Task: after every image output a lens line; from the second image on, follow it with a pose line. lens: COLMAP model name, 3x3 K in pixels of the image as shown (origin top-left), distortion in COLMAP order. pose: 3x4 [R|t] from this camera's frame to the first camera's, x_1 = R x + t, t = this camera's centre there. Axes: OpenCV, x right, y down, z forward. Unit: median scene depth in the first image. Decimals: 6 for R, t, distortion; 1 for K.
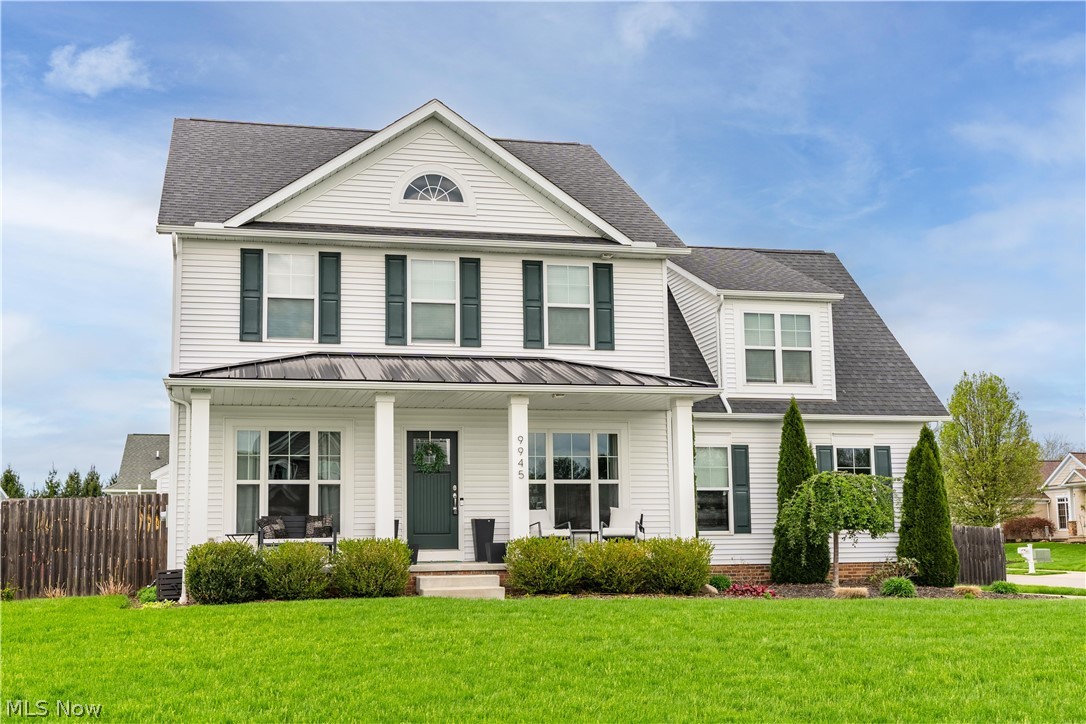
lens RADIAL K [[1218.8, 0, 543.4], [0, 1218.8, 367.3], [0, 0, 1]] dist [0.009221, 0.000000]
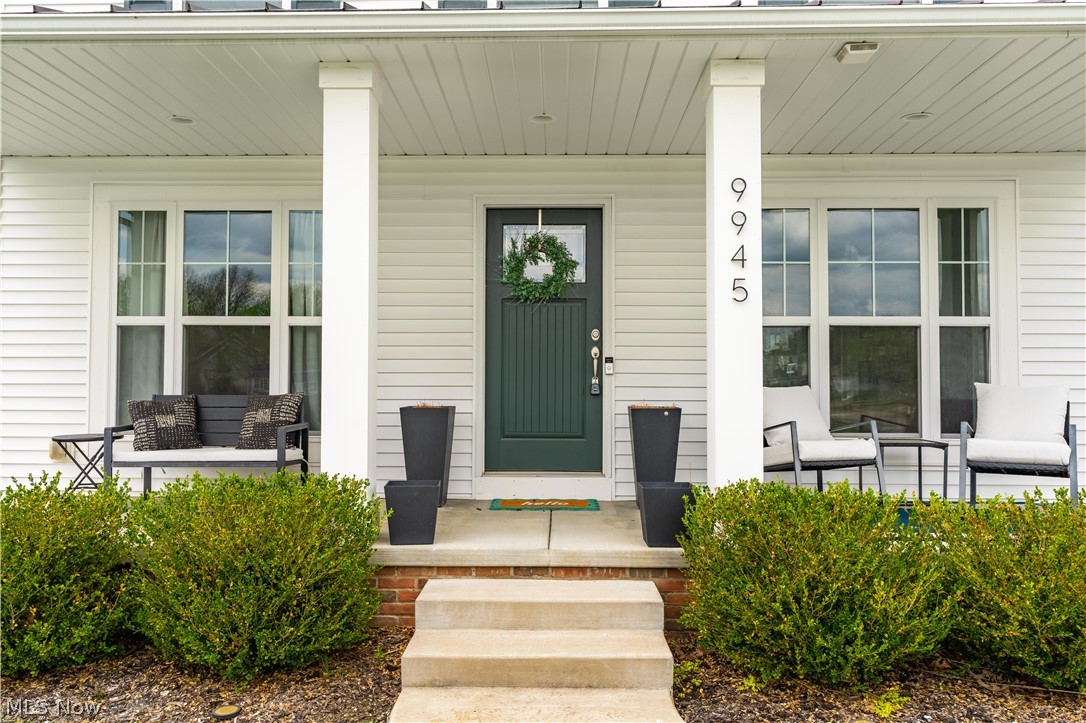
lens RADIAL K [[869.9, 0, 544.9], [0, 869.9, 359.9], [0, 0, 1]] dist [0.002898, 0.004119]
pose [[0.961727, 0.006154, -0.273939, -0.003415], [0.023740, 0.994117, 0.105677, 0.073374], [0.272978, -0.108135, 0.955923, 0.684778]]
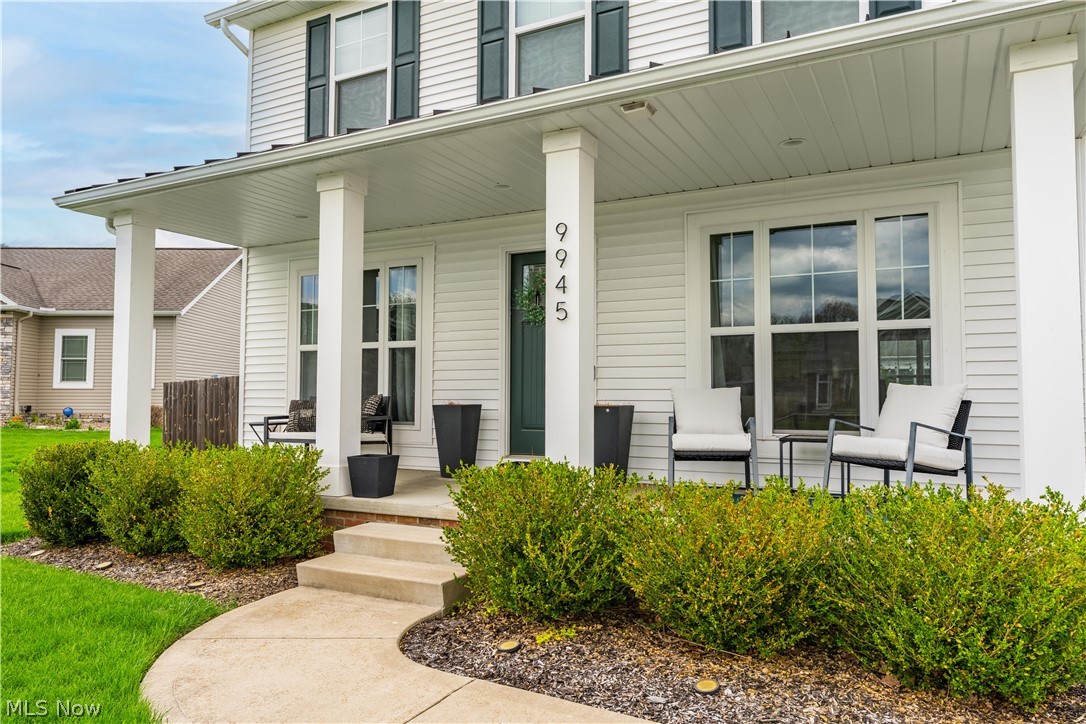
lens RADIAL K [[752.9, 0, 541.3], [0, 752.9, 359.1], [0, 0, 1]] dist [0.000824, 0.002928]
pose [[0.736908, -0.019279, -0.675718, 0.142981], [0.084714, 0.994347, 0.064016, 0.079562], [0.670664, -0.104417, 0.734375, 0.727463]]
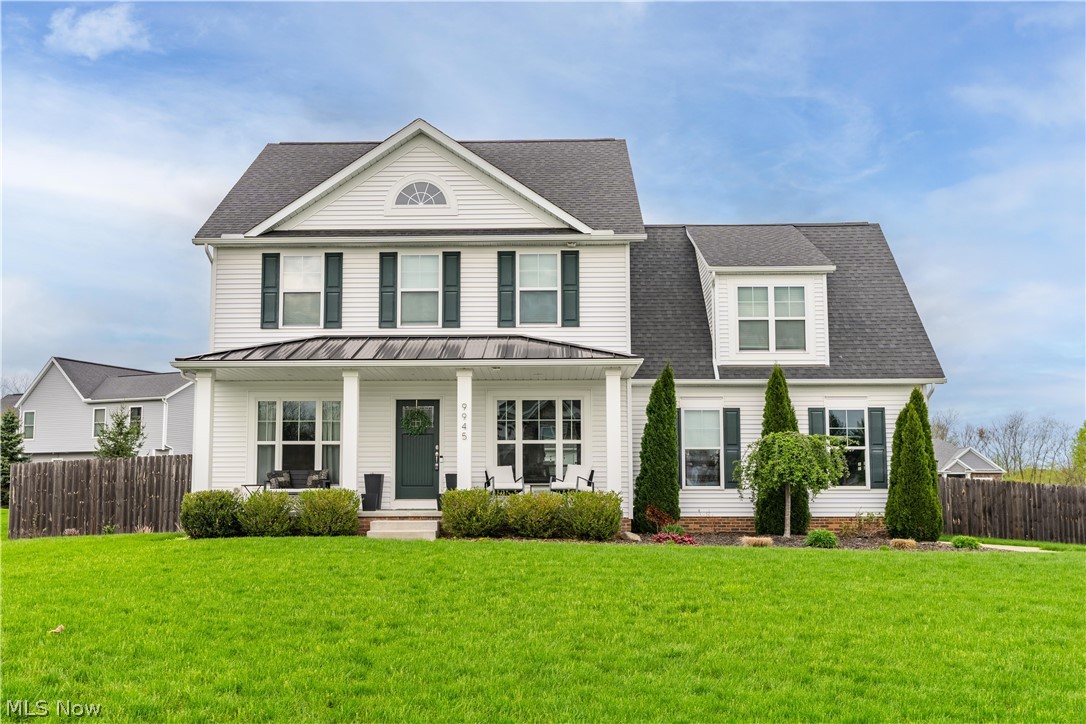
lens RADIAL K [[1126.9, 0, 531.4], [0, 1126.9, 371.3], [0, 0, 1]] dist [0.036654, 0.000000]
pose [[0.963351, -0.018786, -0.267585, 0.307541], [0.027172, 0.999248, 0.027671, -0.002832], [0.266864, -0.033928, 0.963137, -0.028021]]
